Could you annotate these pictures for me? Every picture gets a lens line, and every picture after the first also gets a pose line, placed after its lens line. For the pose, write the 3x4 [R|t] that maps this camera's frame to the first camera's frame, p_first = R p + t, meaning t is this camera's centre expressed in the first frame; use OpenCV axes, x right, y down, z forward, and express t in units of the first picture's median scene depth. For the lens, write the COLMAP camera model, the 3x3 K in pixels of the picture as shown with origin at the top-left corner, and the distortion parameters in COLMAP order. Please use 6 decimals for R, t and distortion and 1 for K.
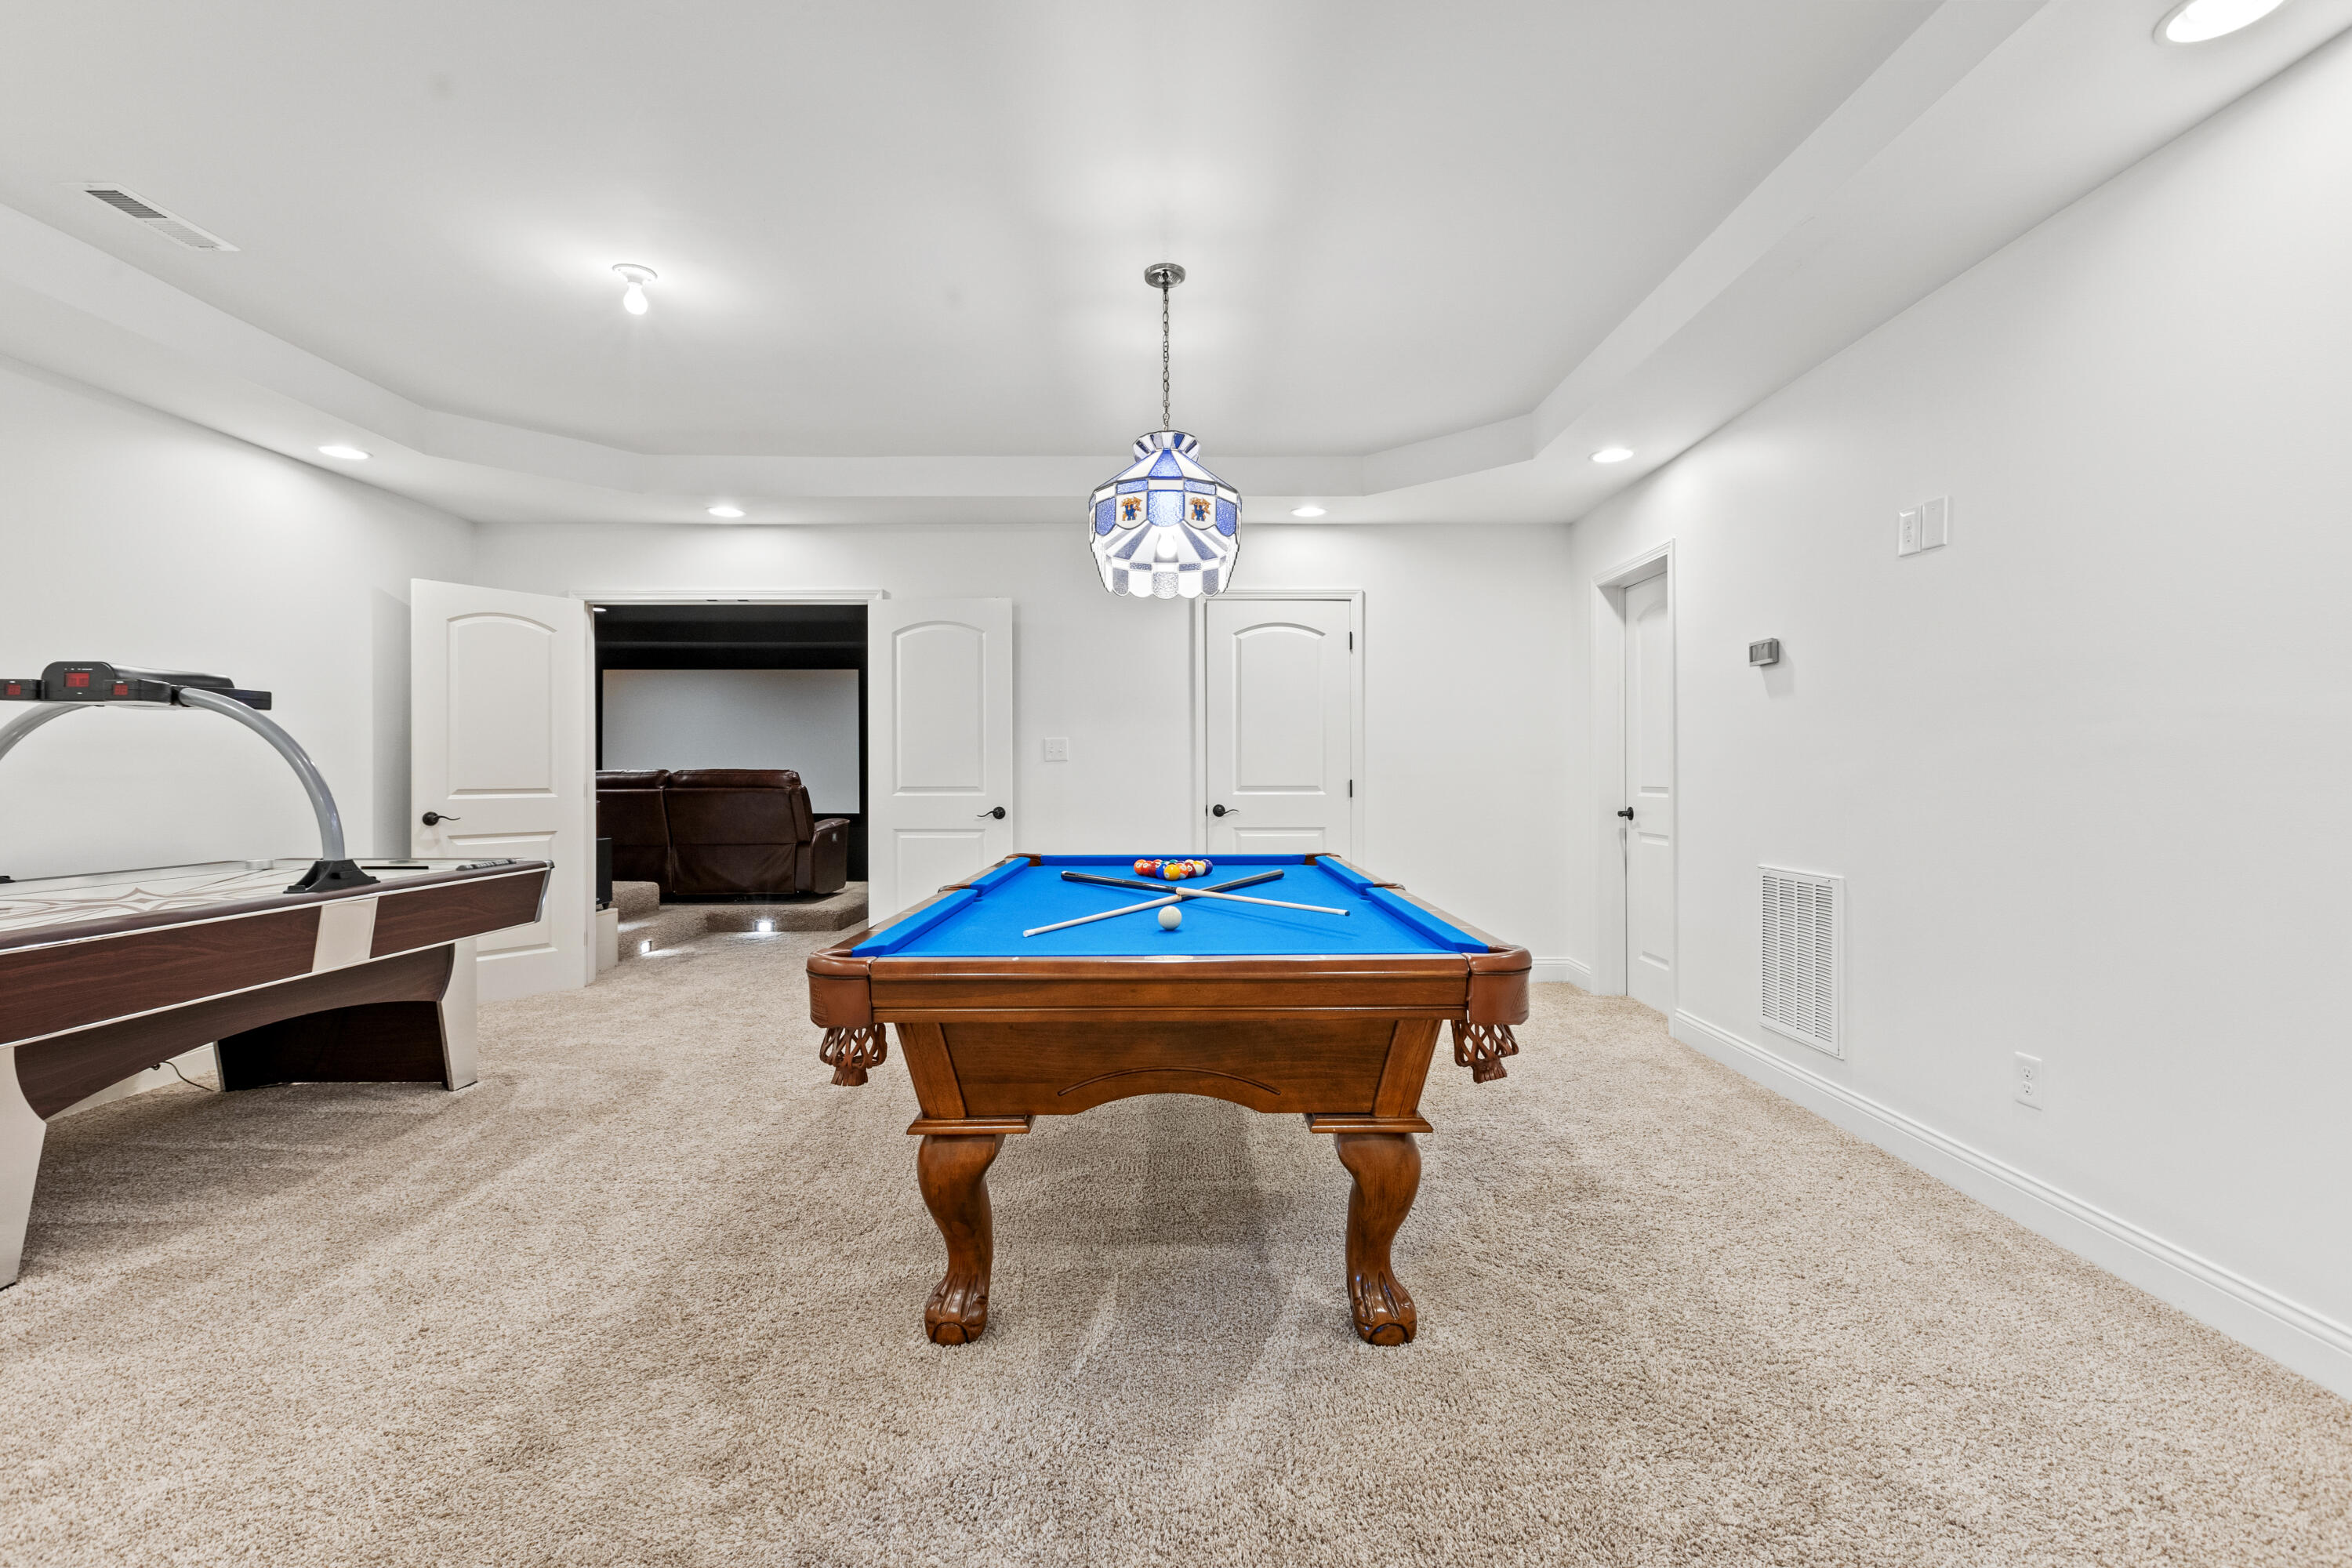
lens RADIAL K [[1052.3, 0, 1176.0], [0, 1052.3, 784.0], [0, 0, 1]] dist [-0.000288, -0.000334]
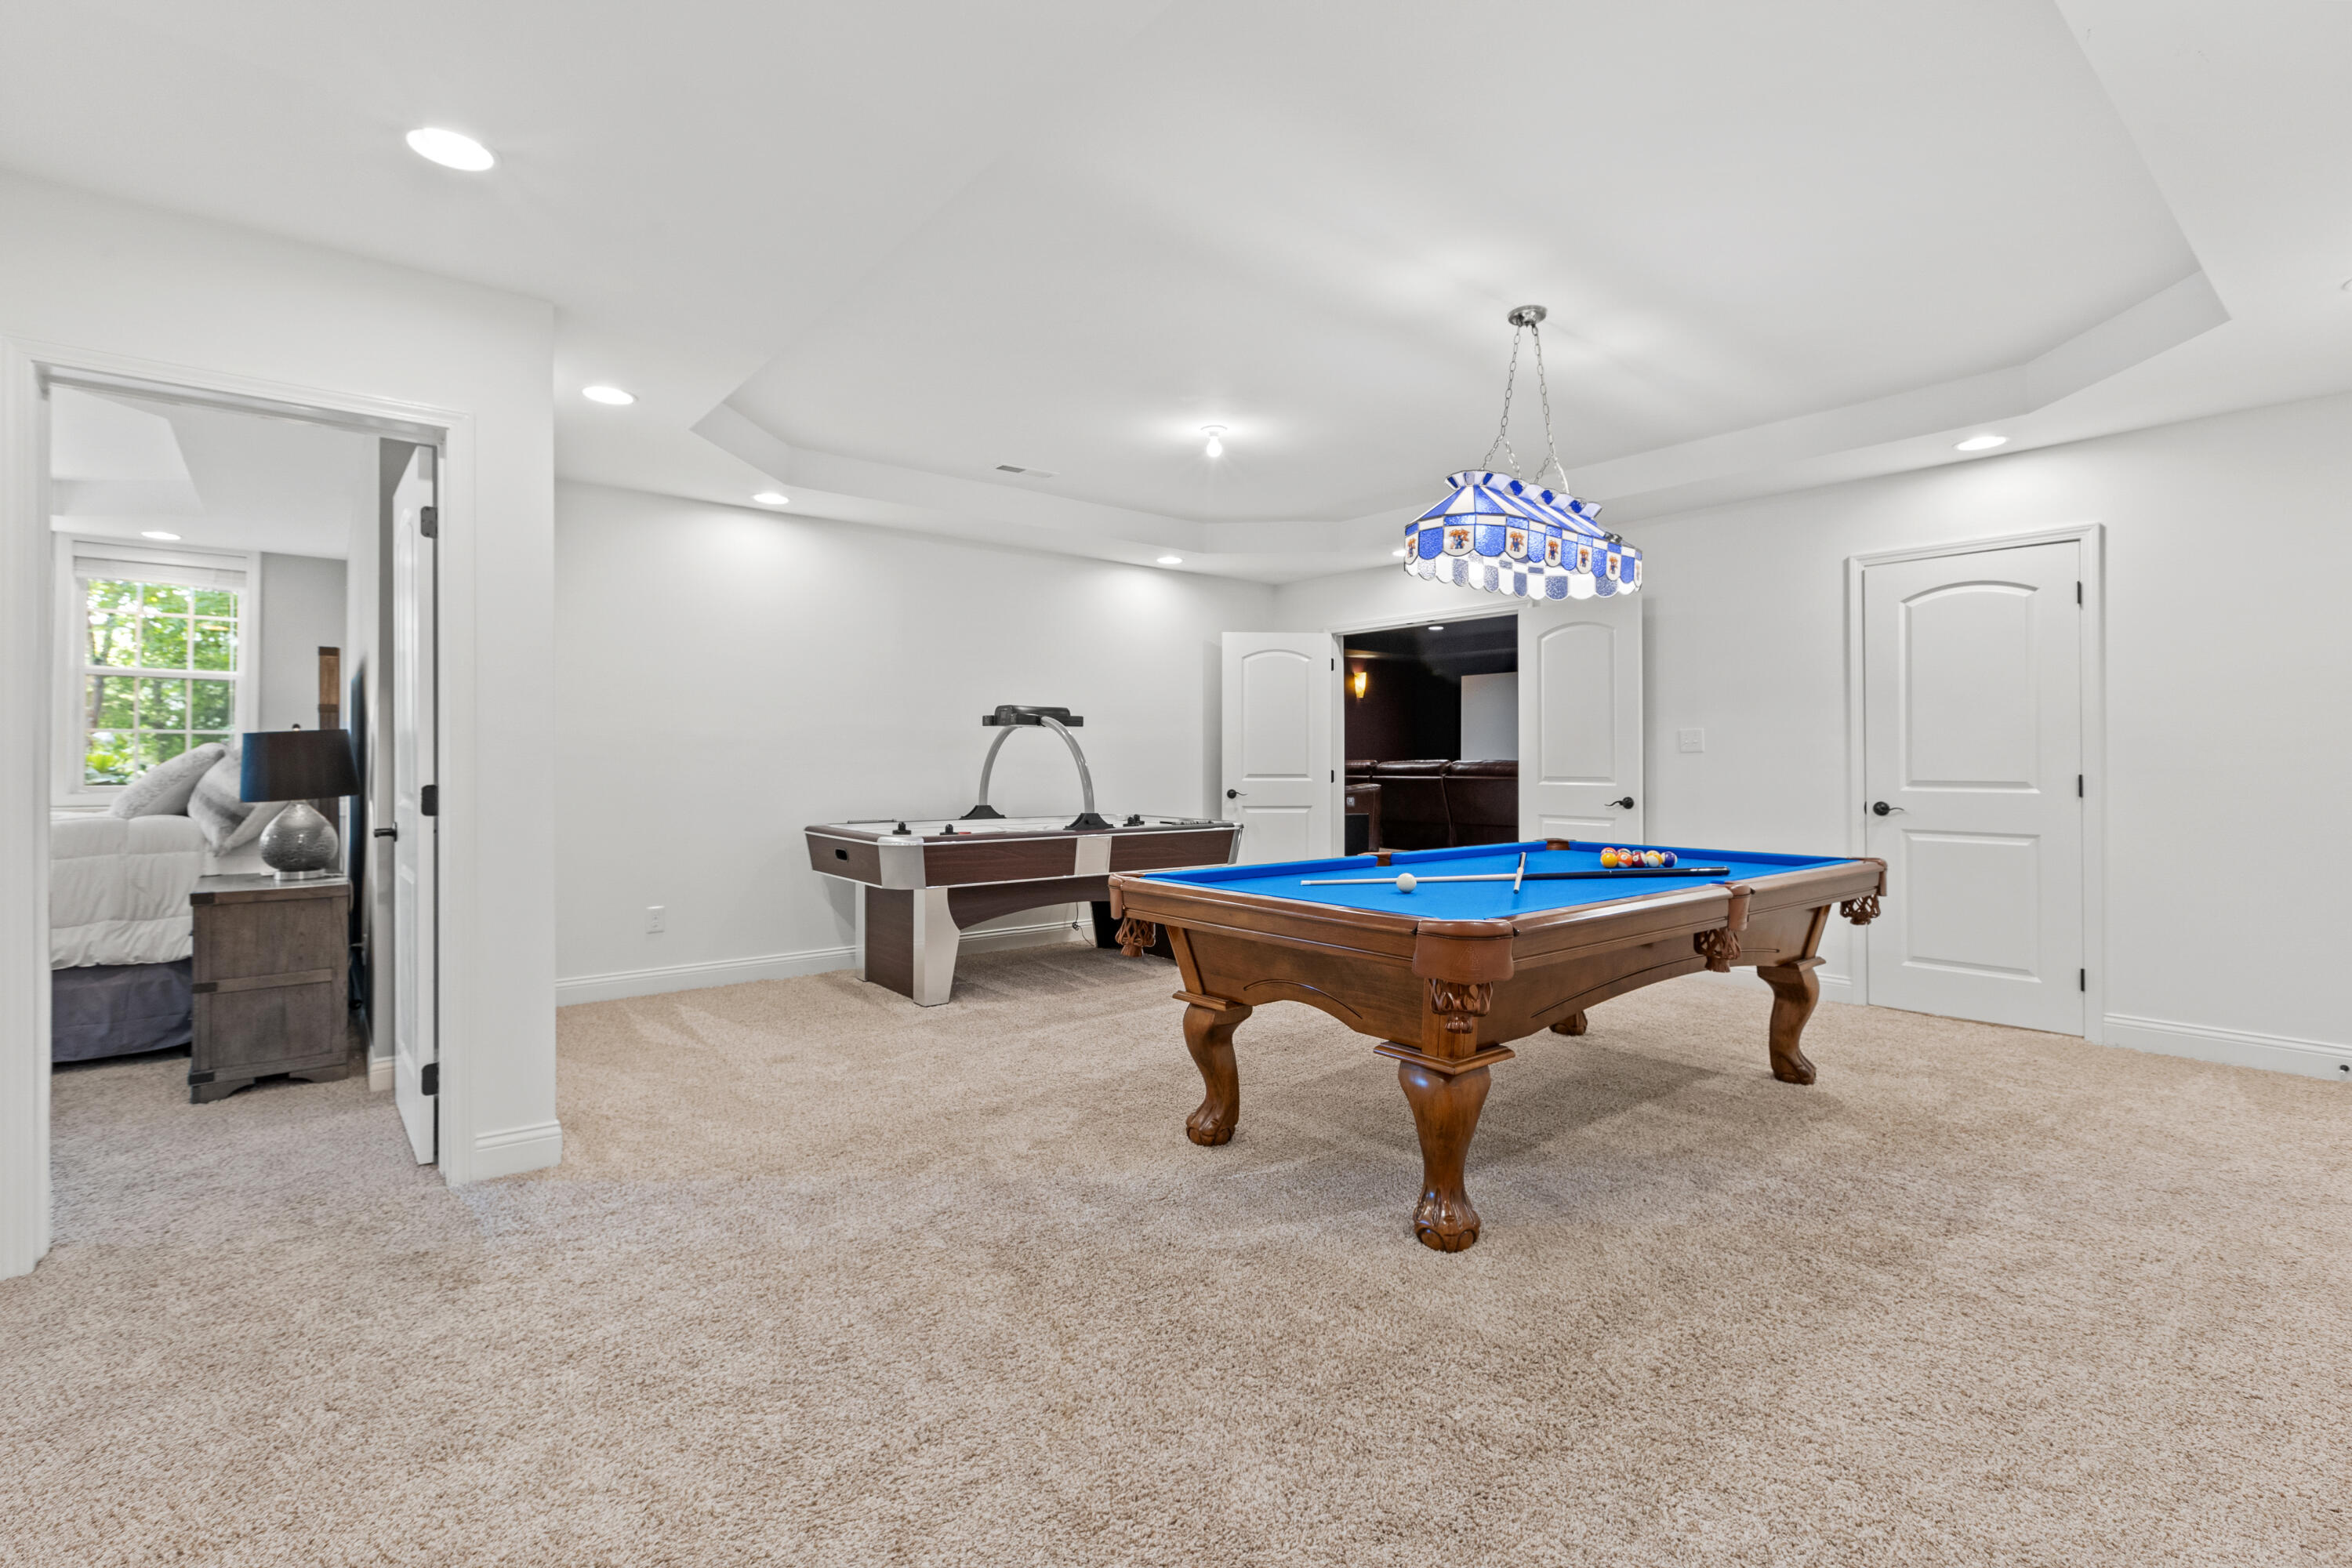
lens RADIAL K [[1060.1, 0, 1181.4], [0, 1060.1, 772.3], [0, 0, 1]] dist [-0.001627, -0.000196]
pose [[0.629009, 0.009583, -0.777339, 0.659850], [-0.010763, 0.999936, 0.003618, -0.002723], [0.777324, 0.006091, 0.629071, 0.017765]]
